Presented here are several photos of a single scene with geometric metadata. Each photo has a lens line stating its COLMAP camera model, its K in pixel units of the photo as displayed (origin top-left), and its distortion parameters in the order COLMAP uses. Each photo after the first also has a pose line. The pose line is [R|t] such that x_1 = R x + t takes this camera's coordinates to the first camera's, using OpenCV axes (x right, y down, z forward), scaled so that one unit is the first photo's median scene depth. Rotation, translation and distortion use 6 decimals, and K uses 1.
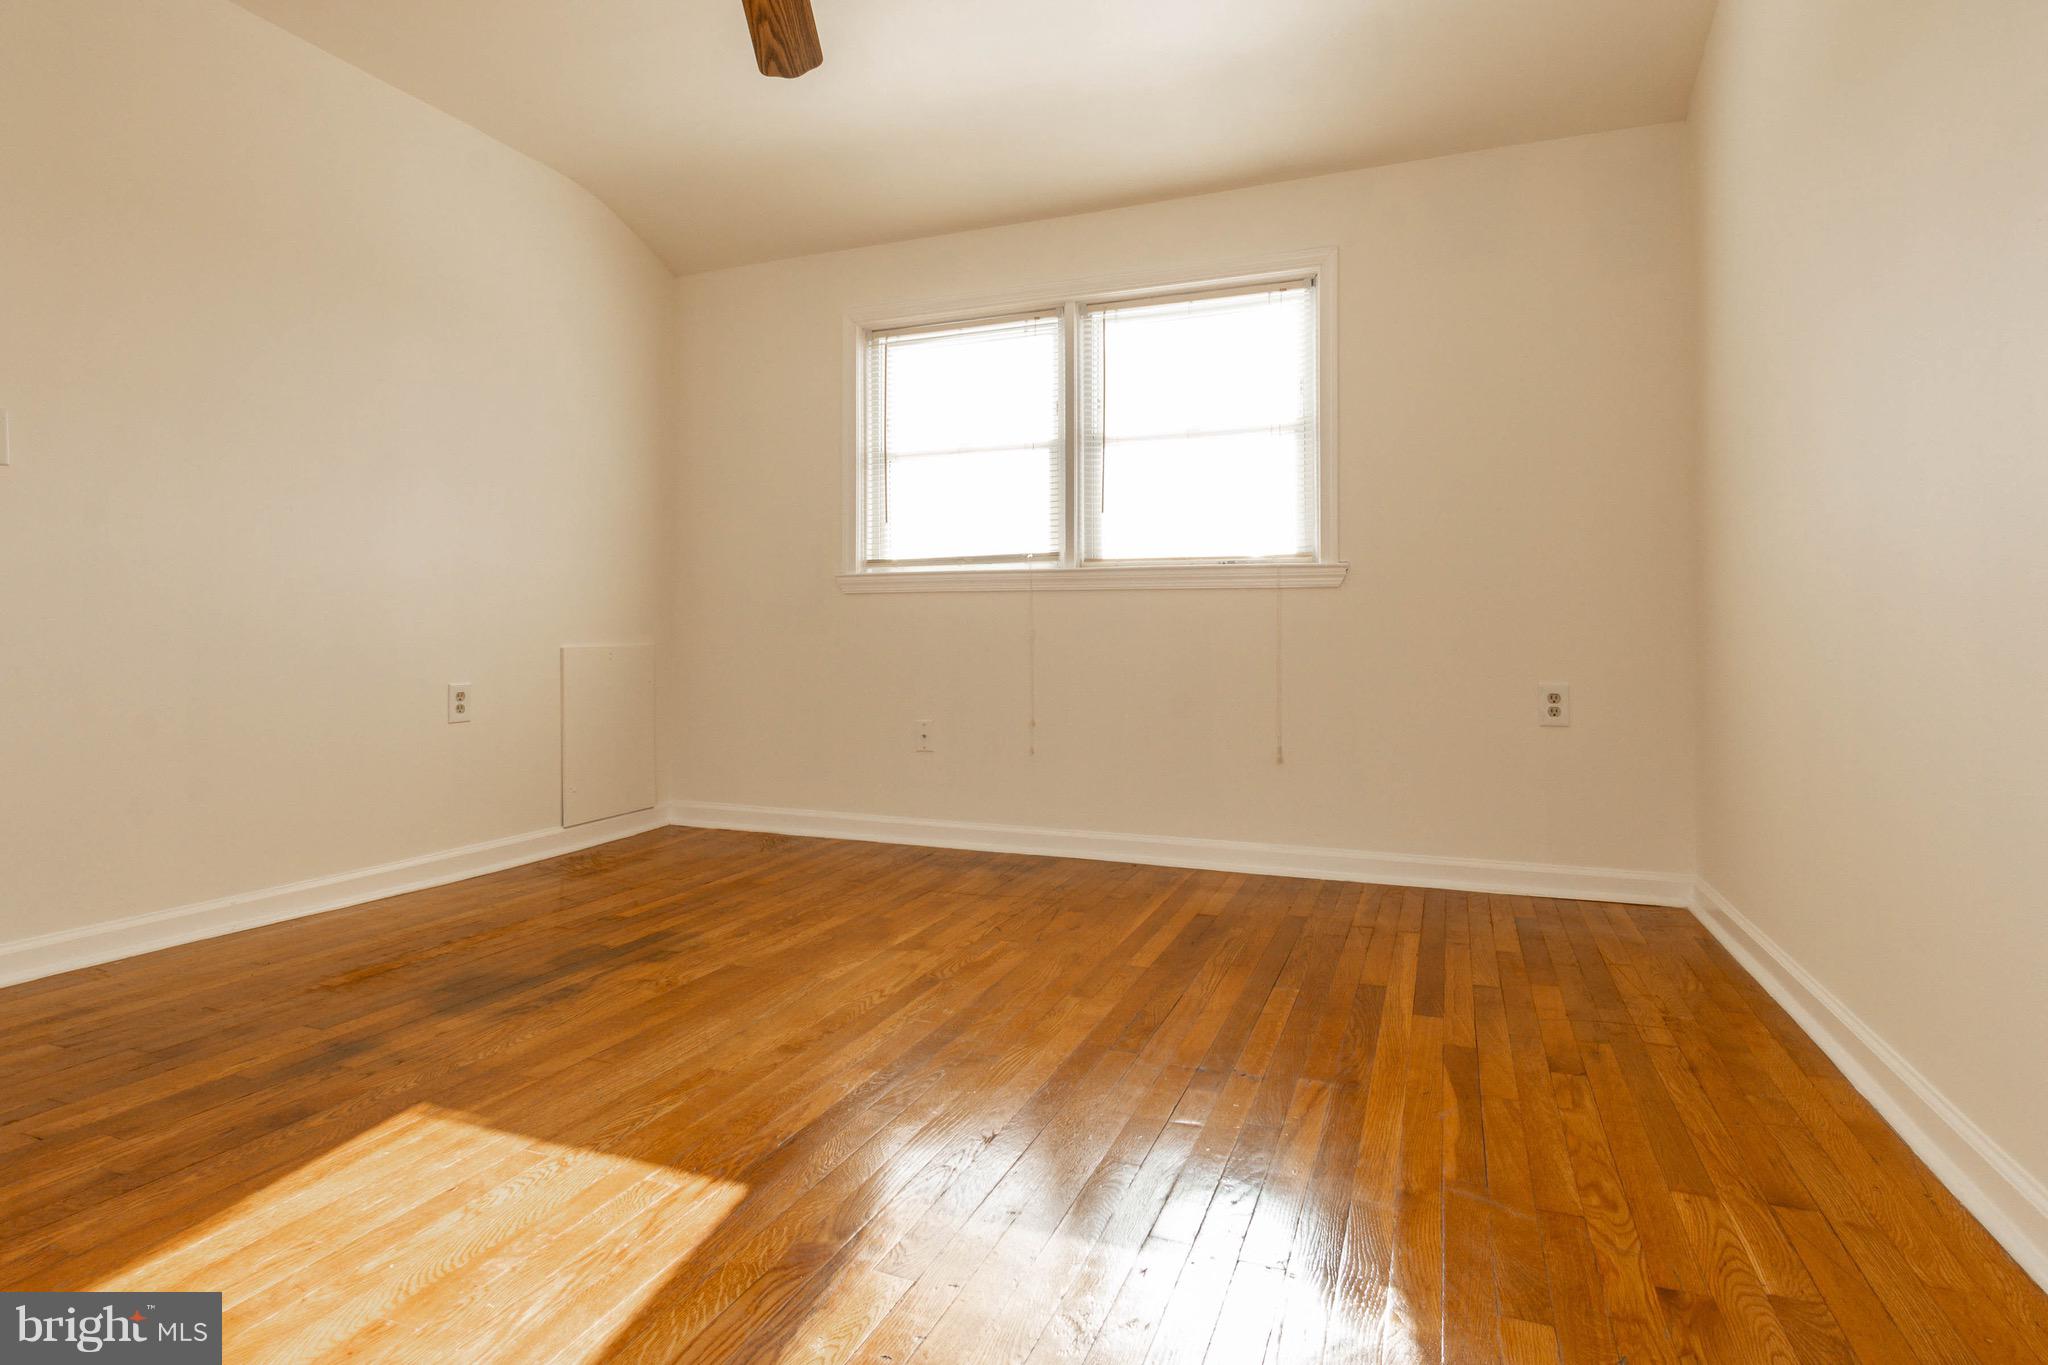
lens RADIAL K [[1029.5, 0, 1038.3], [0, 1029.5, 625.8], [0, 0, 1]] dist [-0.001431, 0.002405]
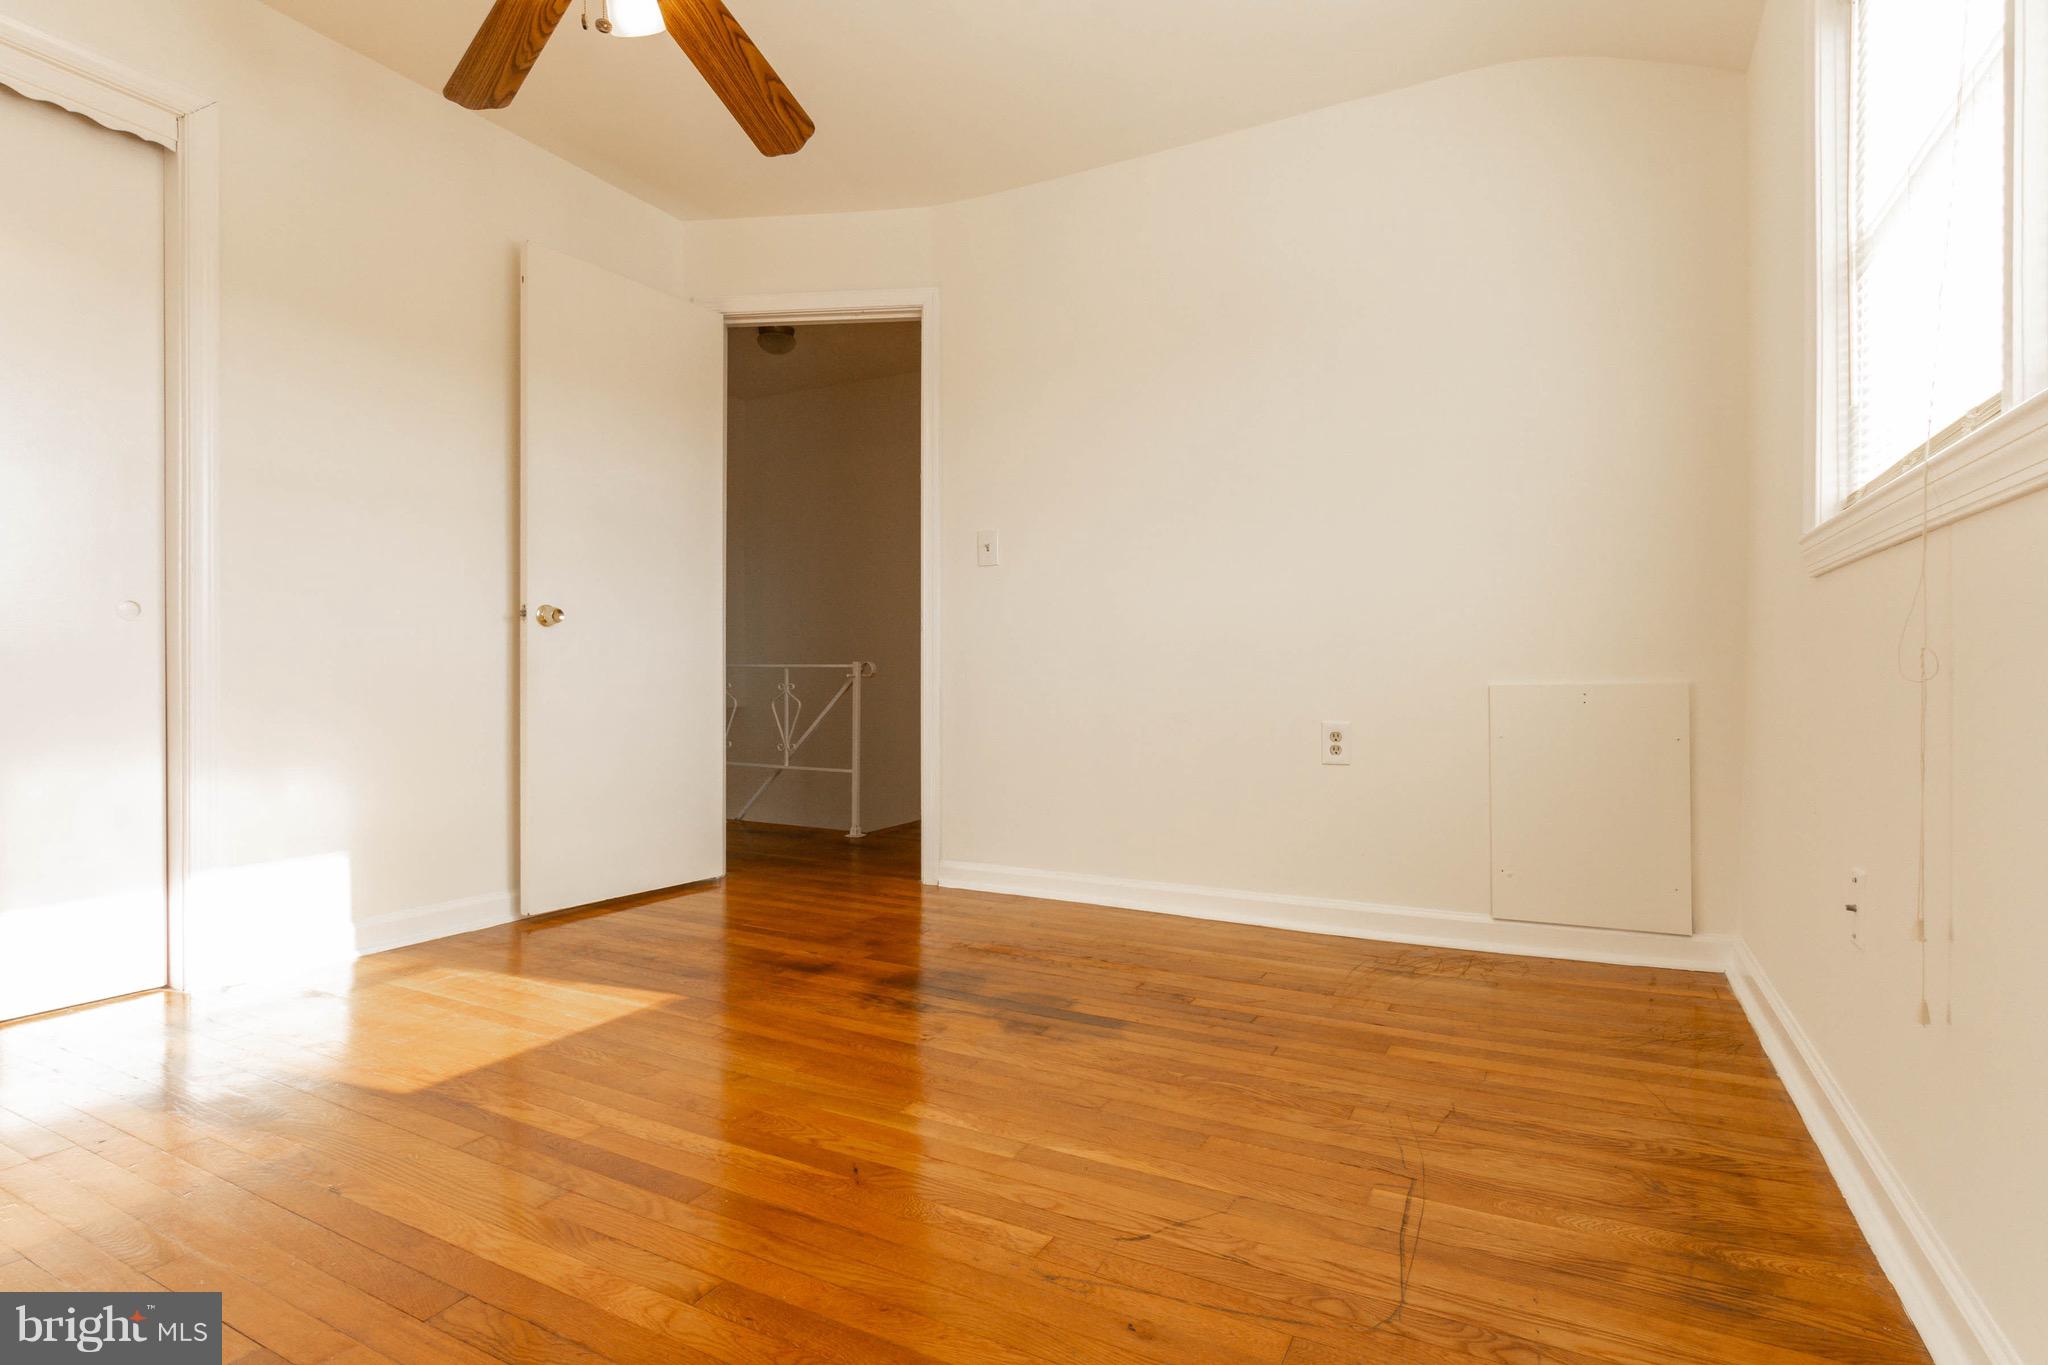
lens RADIAL K [[1029.5, 0, 1007.5], [0, 1029.5, 681.6], [0, 0, 1]] dist [-0.001431, 0.002405]
pose [[-0.124955, 0.006047, -0.992144, 0.425473], [0.014643, 0.999884, 0.004250, 0.011755], [0.992054, -0.013997, -0.125029, 0.895894]]
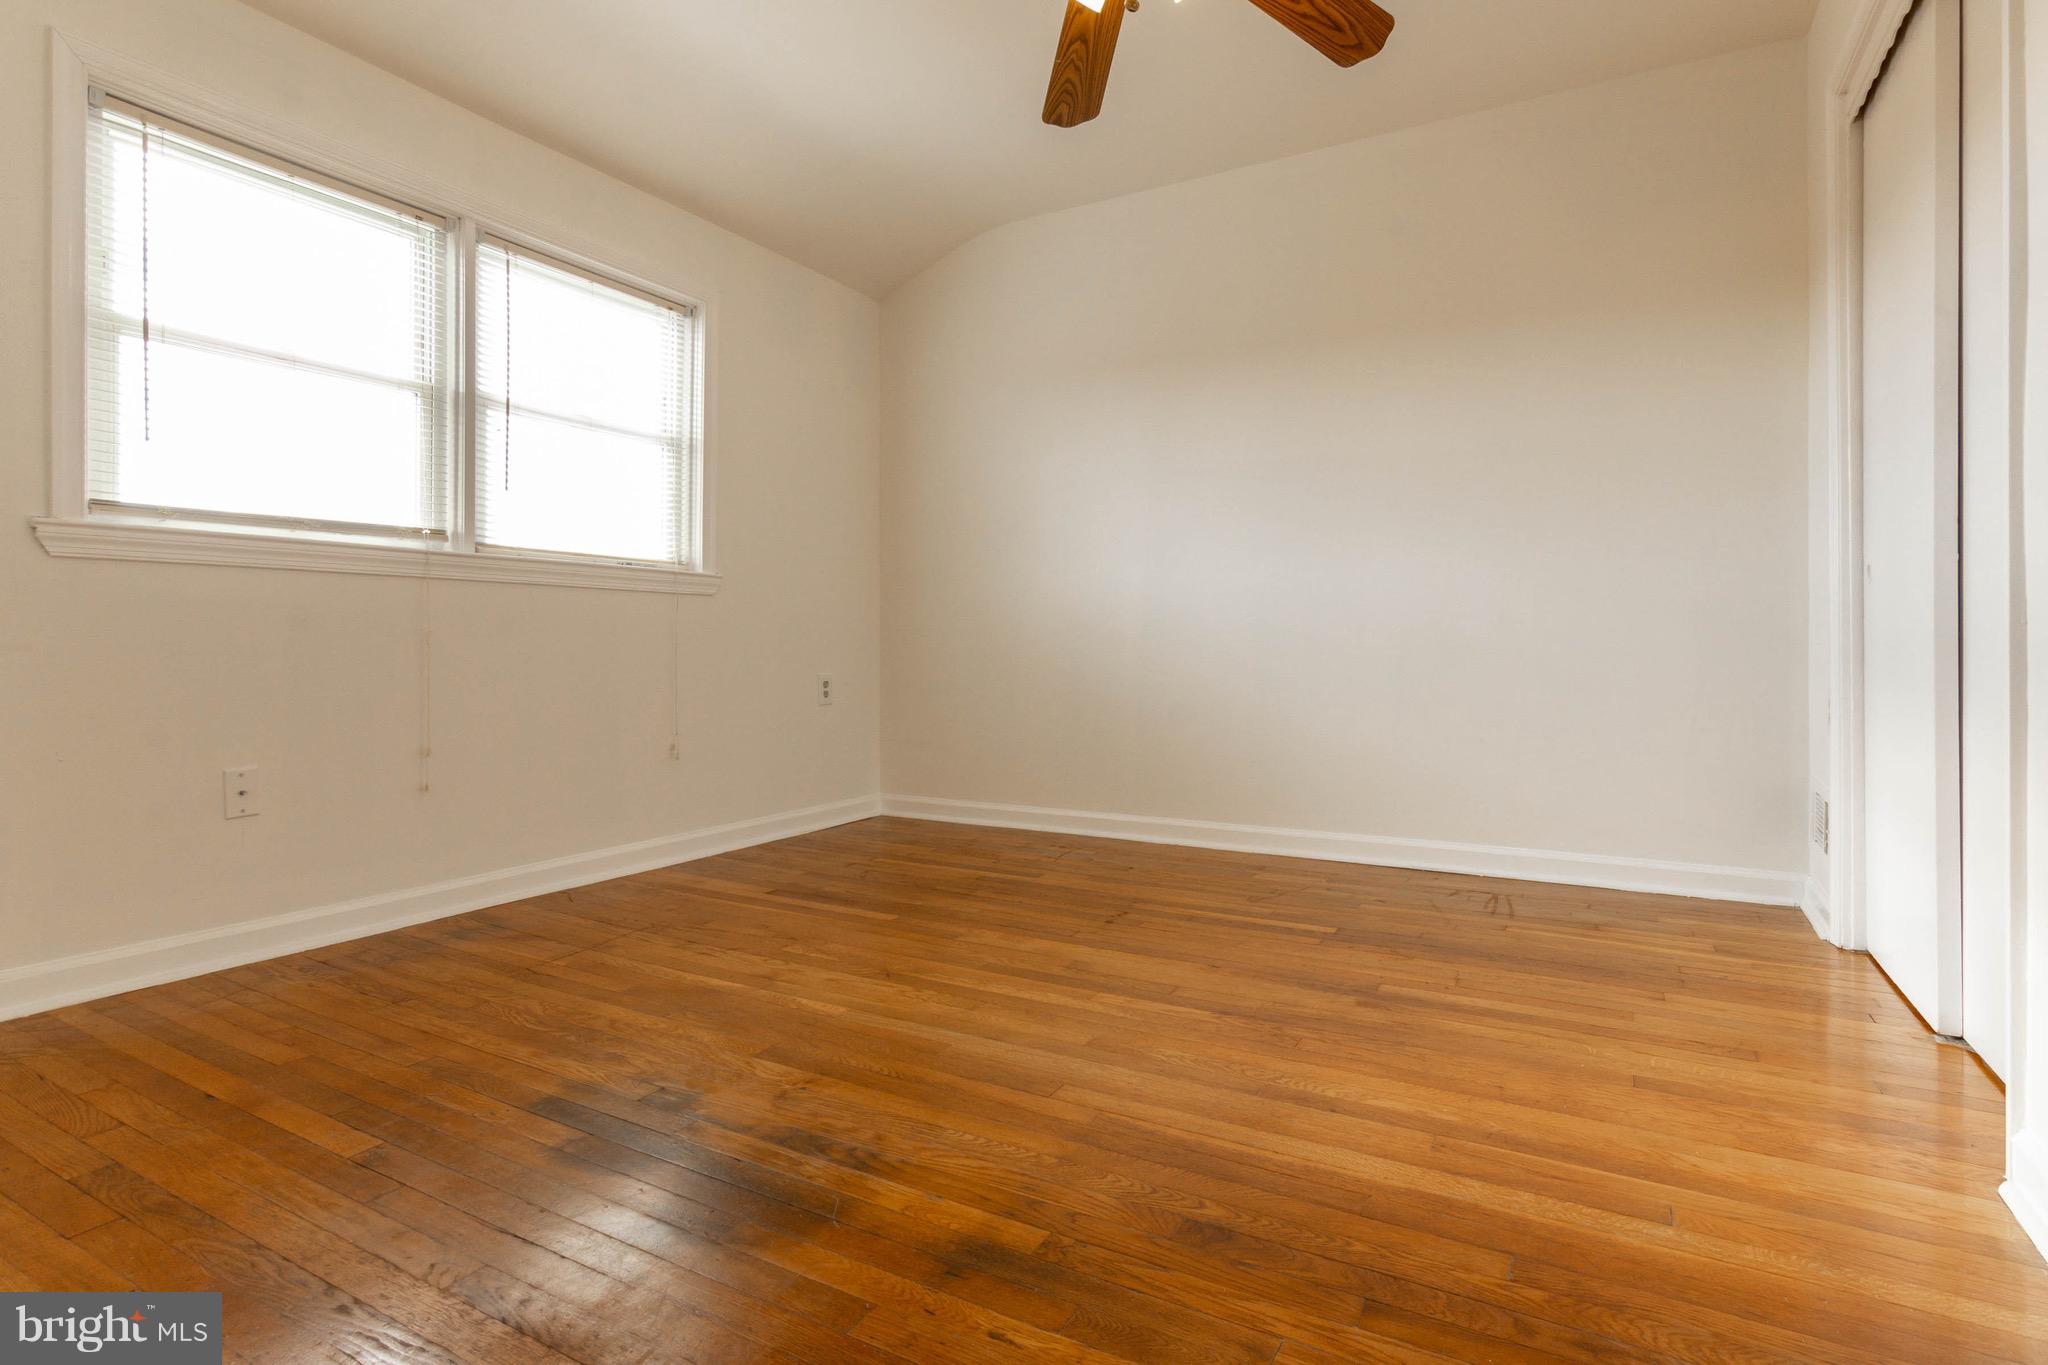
lens RADIAL K [[1029.5, 0, 979.4], [0, 1029.5, 650.5], [0, 0, 1]] dist [-0.001431, 0.002405]
pose [[0.178388, -0.007574, 0.983931, -0.821970], [-0.013122, 0.999863, 0.010075, 0.008398], [-0.983873, -0.014709, 0.178265, 0.550684]]
